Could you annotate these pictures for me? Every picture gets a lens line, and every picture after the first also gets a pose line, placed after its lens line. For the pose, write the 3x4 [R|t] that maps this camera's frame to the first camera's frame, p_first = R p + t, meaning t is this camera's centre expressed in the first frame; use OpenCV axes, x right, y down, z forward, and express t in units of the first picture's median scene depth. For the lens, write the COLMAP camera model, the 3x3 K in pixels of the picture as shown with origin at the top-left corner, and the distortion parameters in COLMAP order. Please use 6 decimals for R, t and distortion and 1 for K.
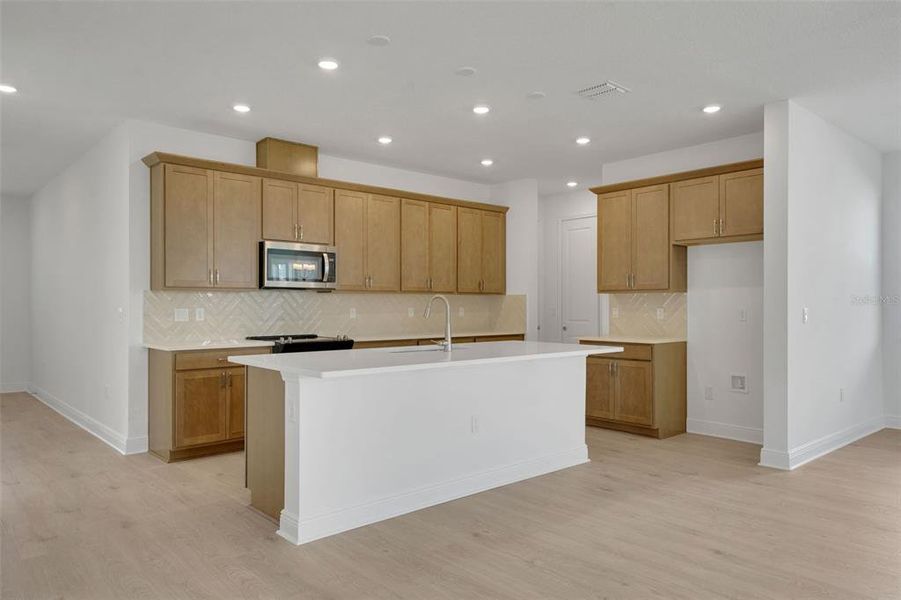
lens RADIAL K [[607.8, 0, 450.5], [0, 607.8, 300.0], [0, 0, 1]] dist [0.058082, -0.000316]
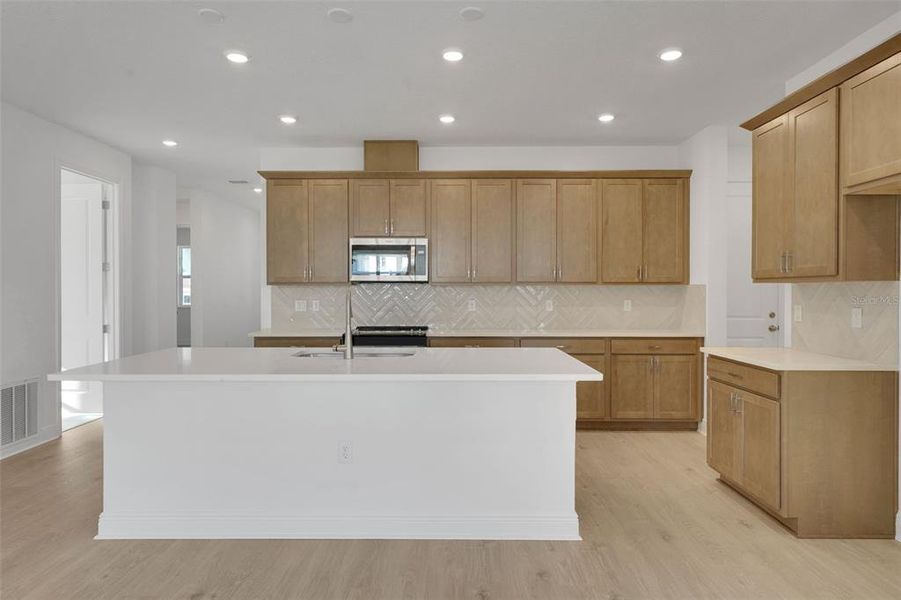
lens RADIAL K [[528.4, 0, 450.2], [0, 528.4, 292.5], [0, 0, 1]] dist [0.006223, -0.000423]
pose [[0.741676, 0.002319, -0.670754, 0.412173], [0.003872, 0.999963, 0.007739, -0.006897], [0.670747, -0.008337, 0.741639, 0.394149]]
